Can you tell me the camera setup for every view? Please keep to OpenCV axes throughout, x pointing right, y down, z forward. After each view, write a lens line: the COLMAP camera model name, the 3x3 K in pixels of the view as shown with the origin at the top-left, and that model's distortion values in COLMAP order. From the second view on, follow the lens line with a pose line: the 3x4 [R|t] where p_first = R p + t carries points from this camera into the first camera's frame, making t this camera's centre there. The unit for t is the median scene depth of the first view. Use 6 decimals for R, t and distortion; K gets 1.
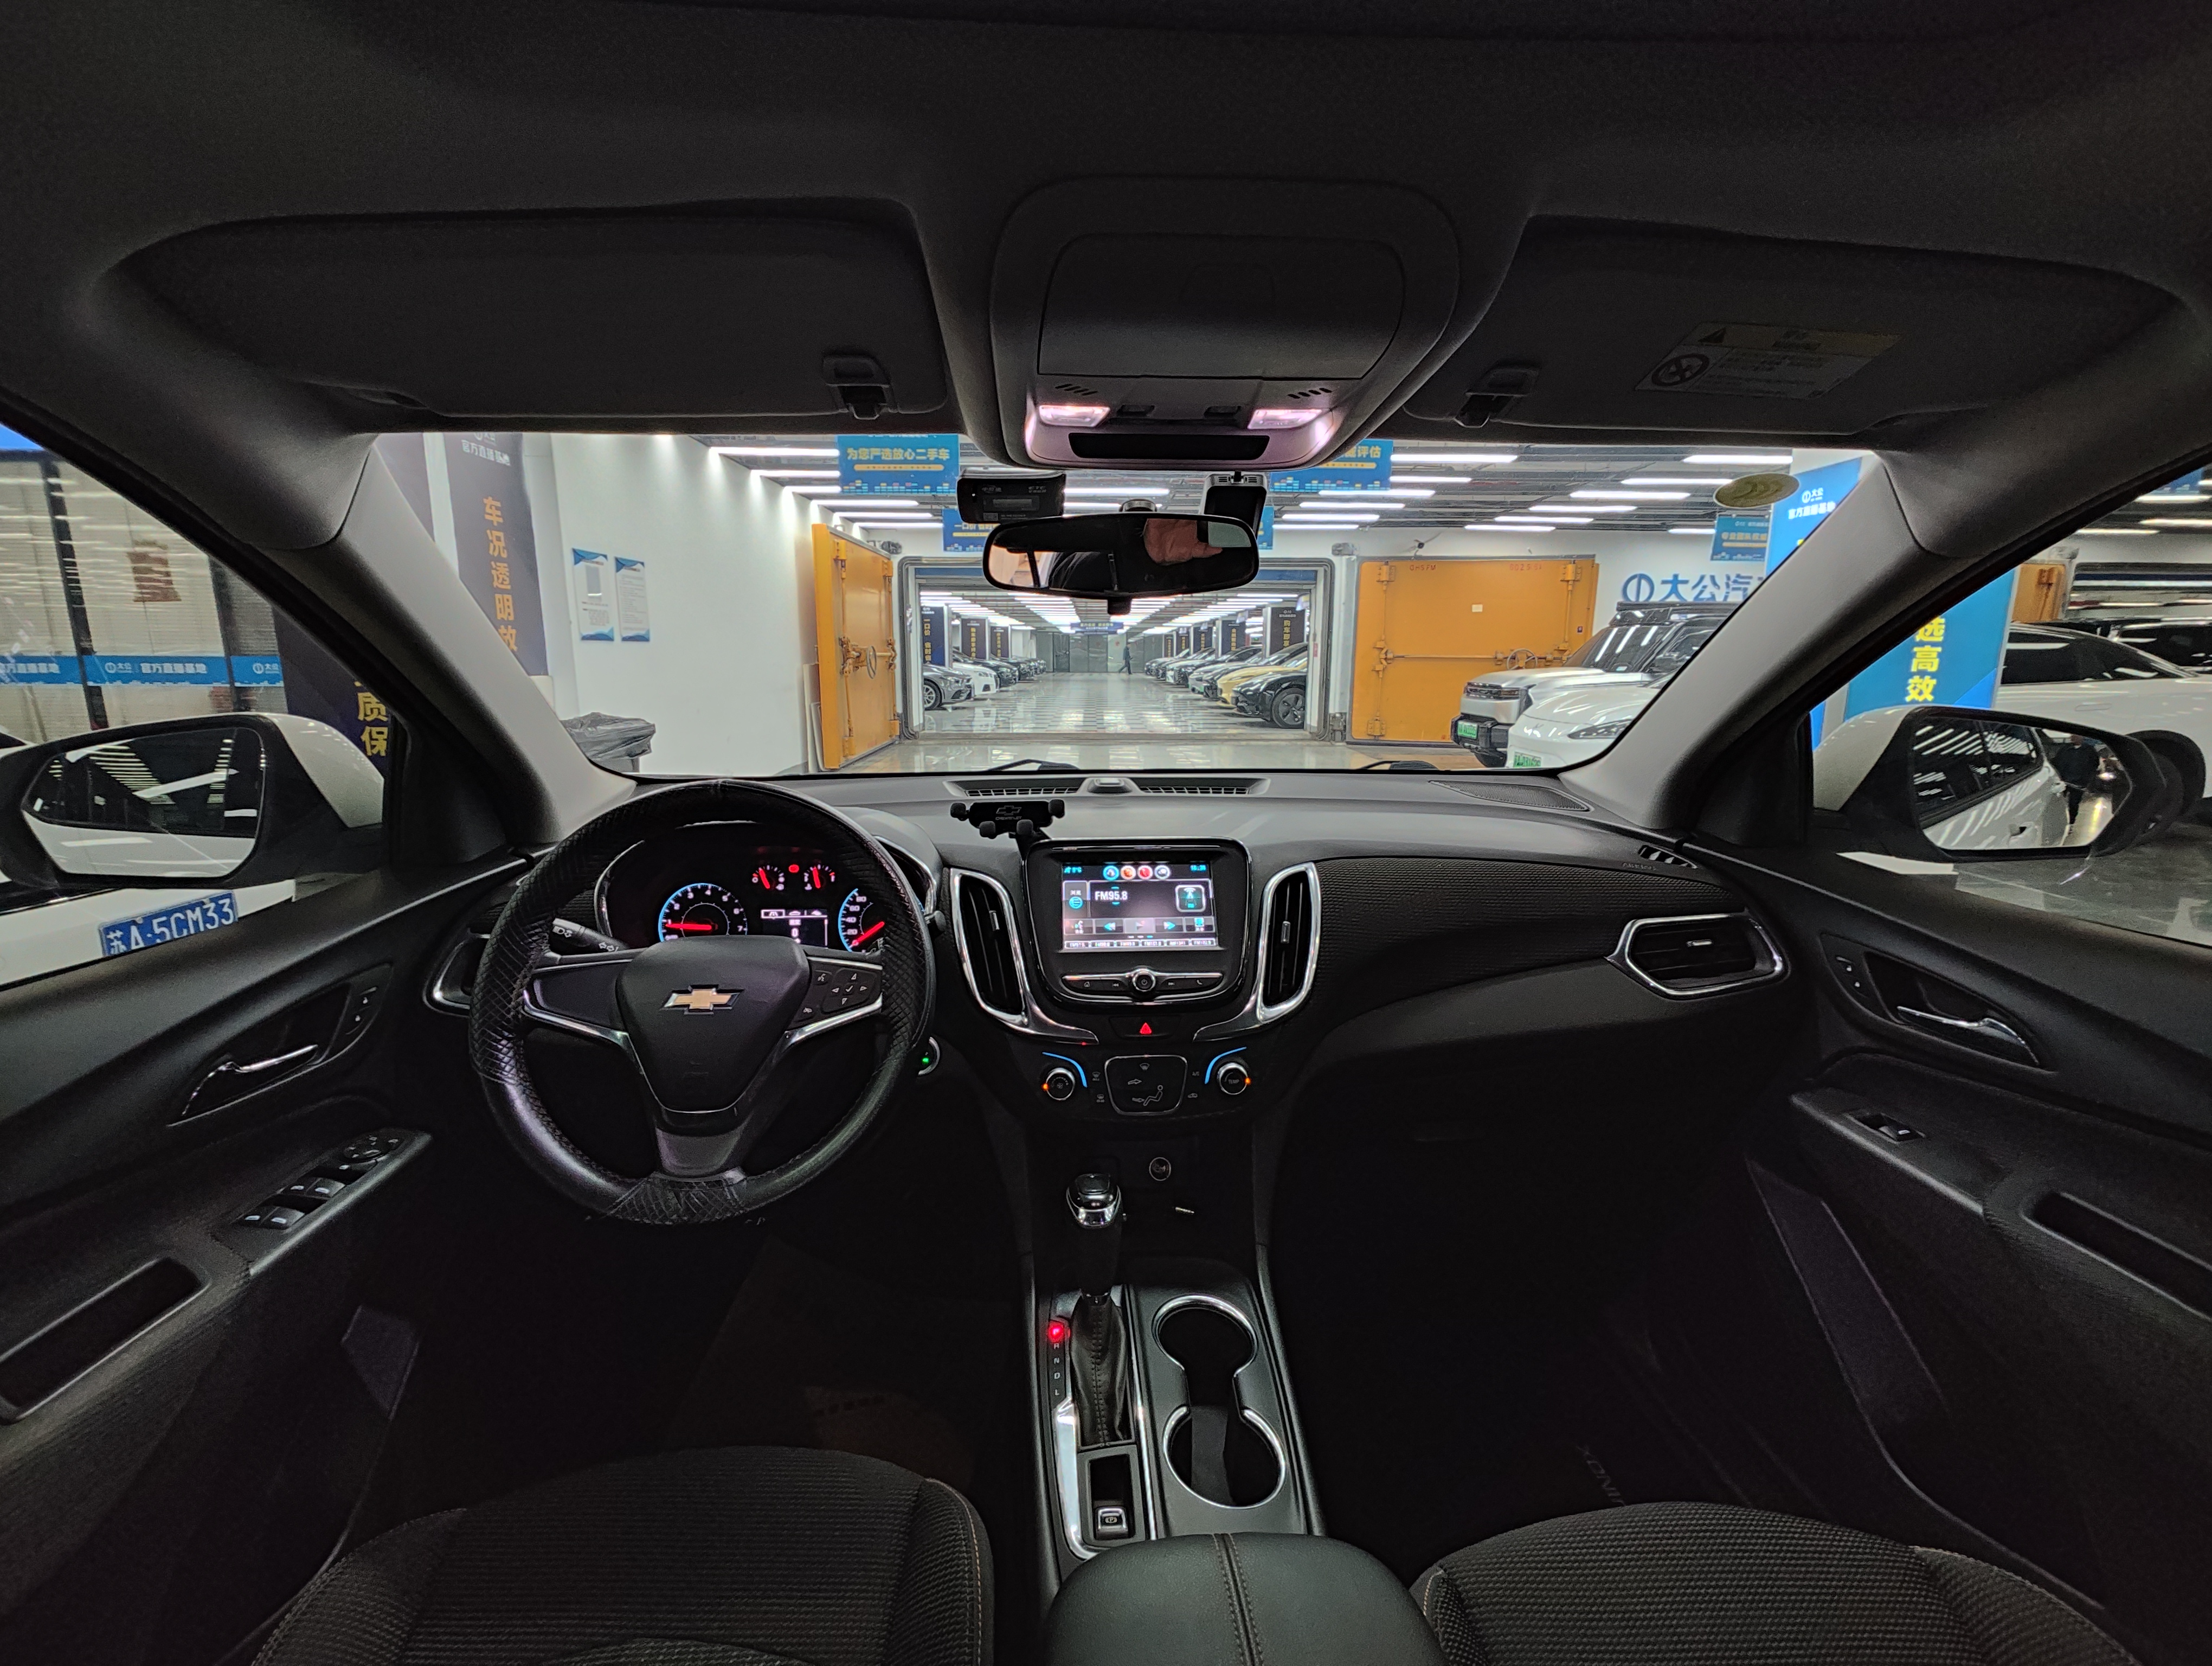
lens RADIAL K [[961.1, 0, 1124.7], [0, 961.1, 842.2], [0, 0, 1]] dist [-0.016278, 0.000227]
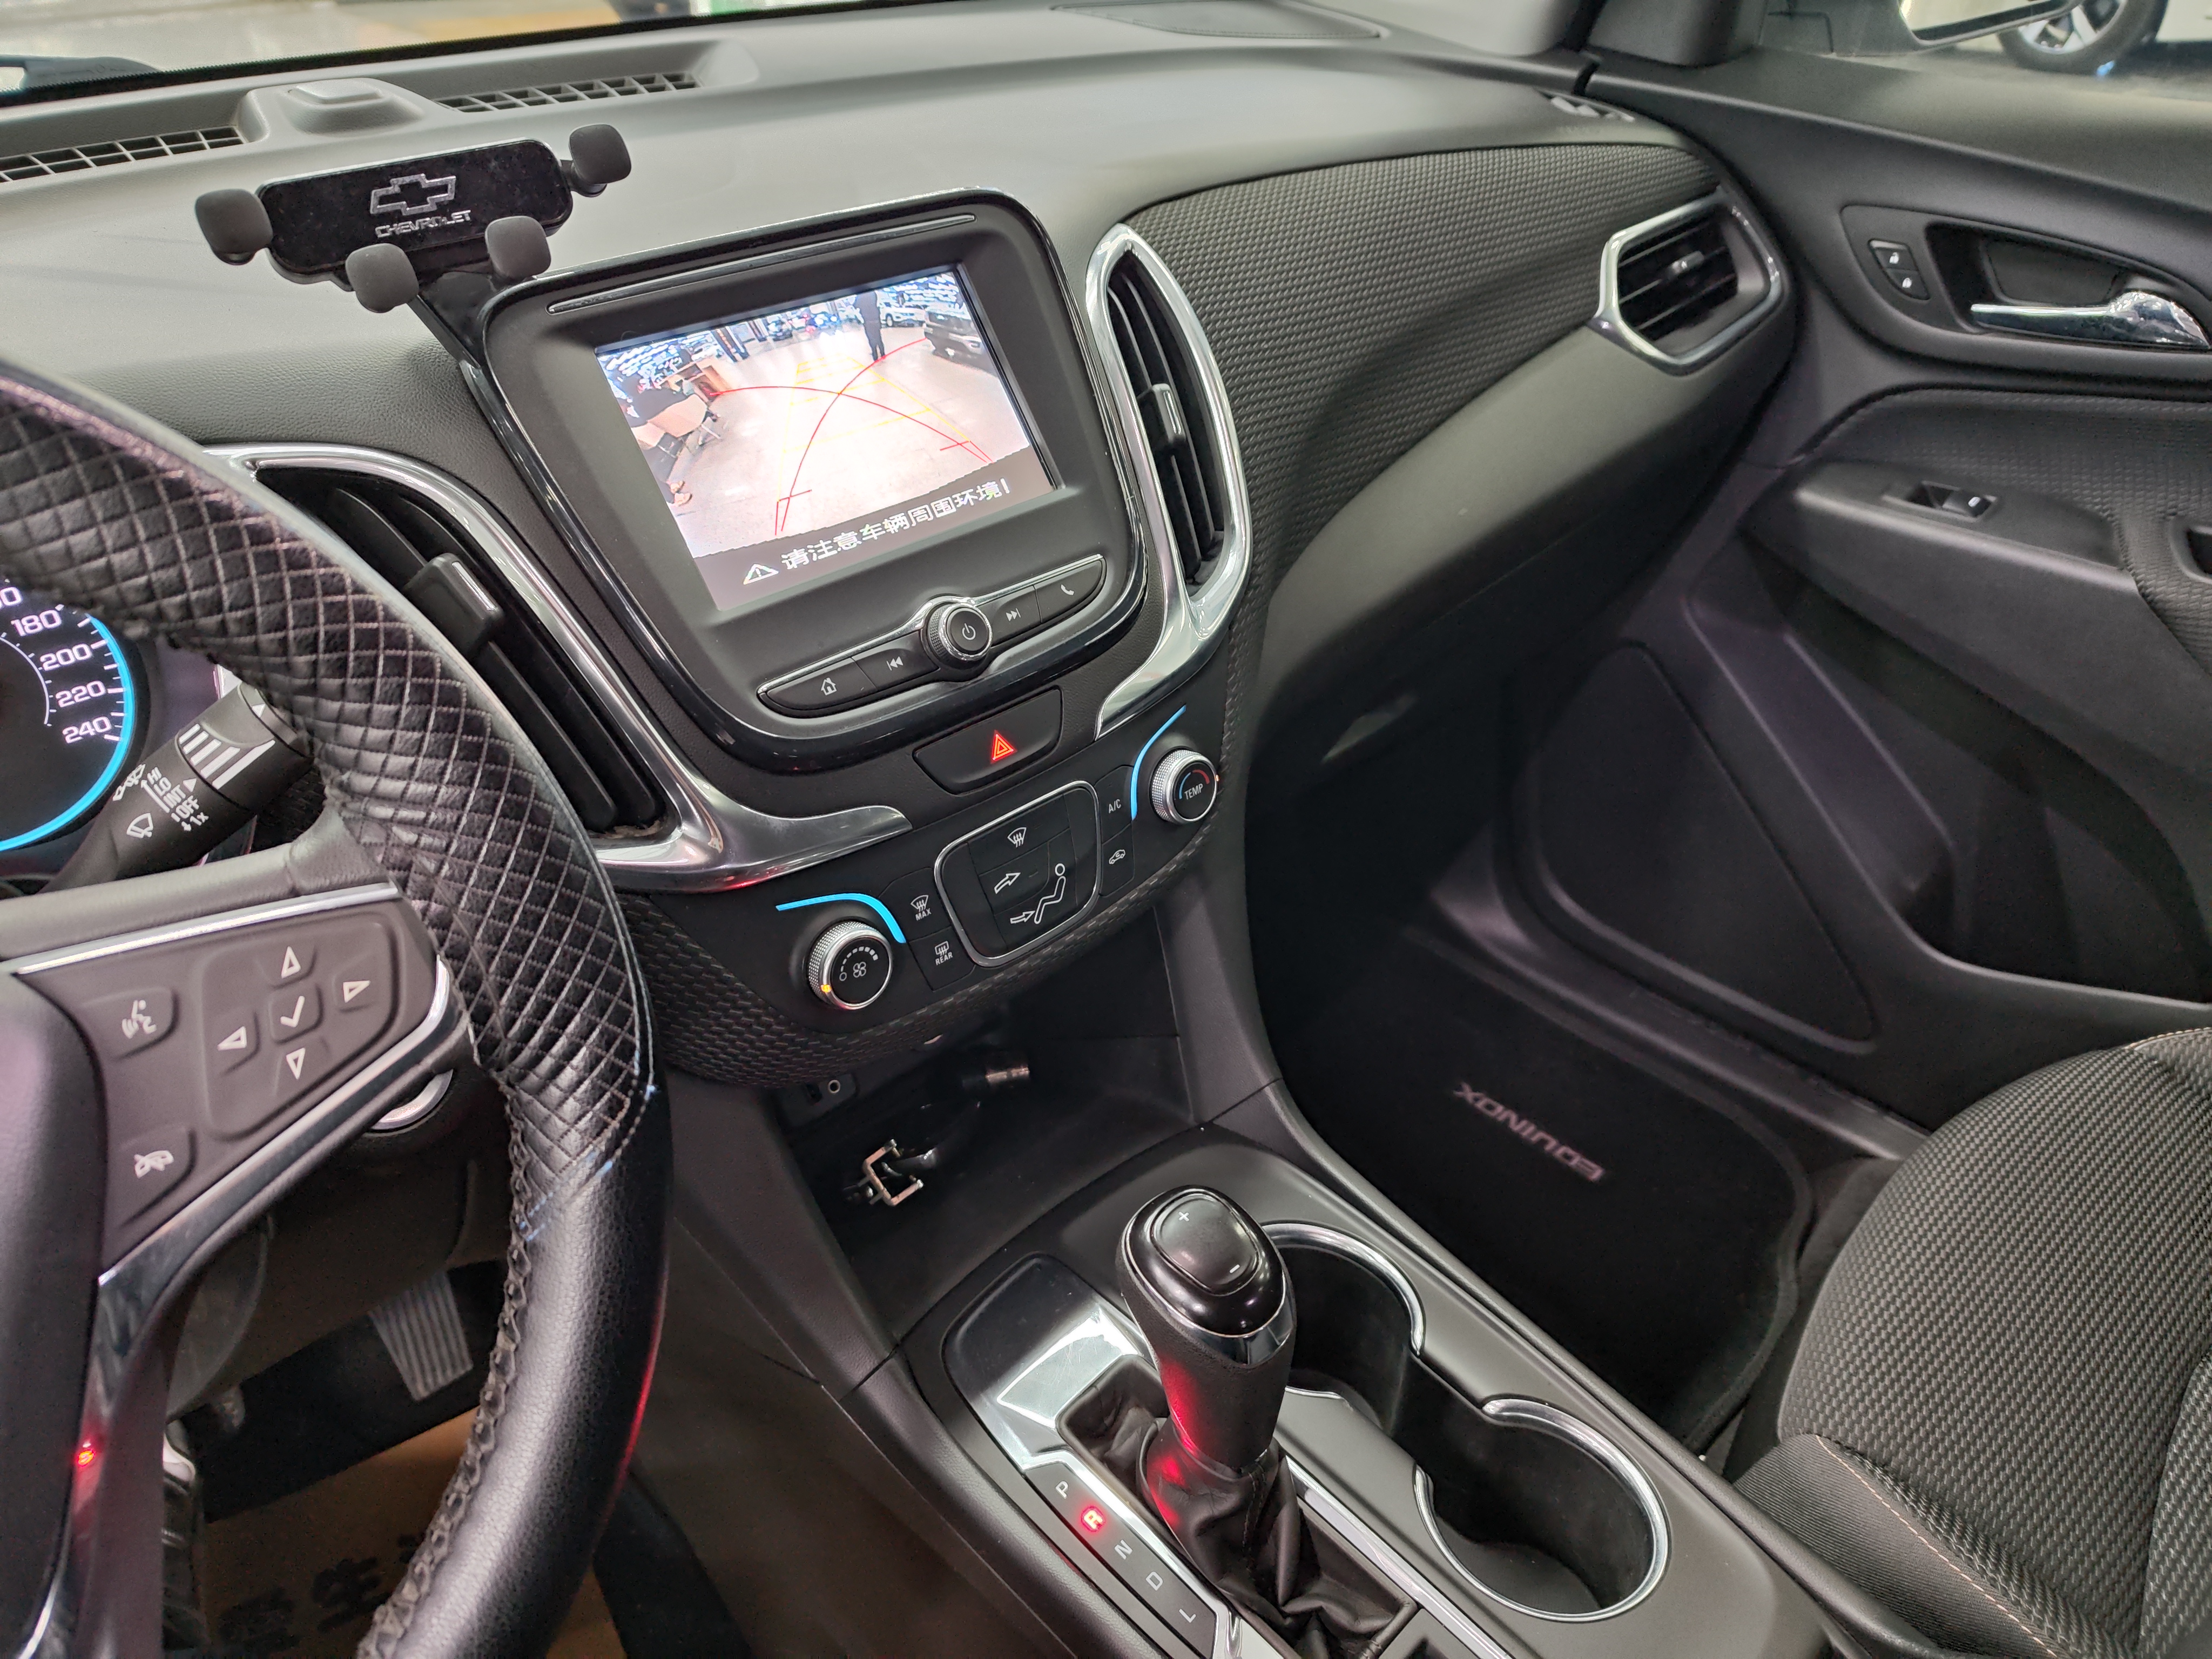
lens RADIAL K [[1548.9, 0, 1107.1], [0, 1548.9, 836.9], [0, 0, 1]] dist [0.022472, -0.004898]
pose [[0.757759, -0.373837, 0.534834, -0.291576], [0.146219, 0.896060, 0.419161, -0.027657], [-0.635941, -0.239421, 0.733660, 0.508697]]
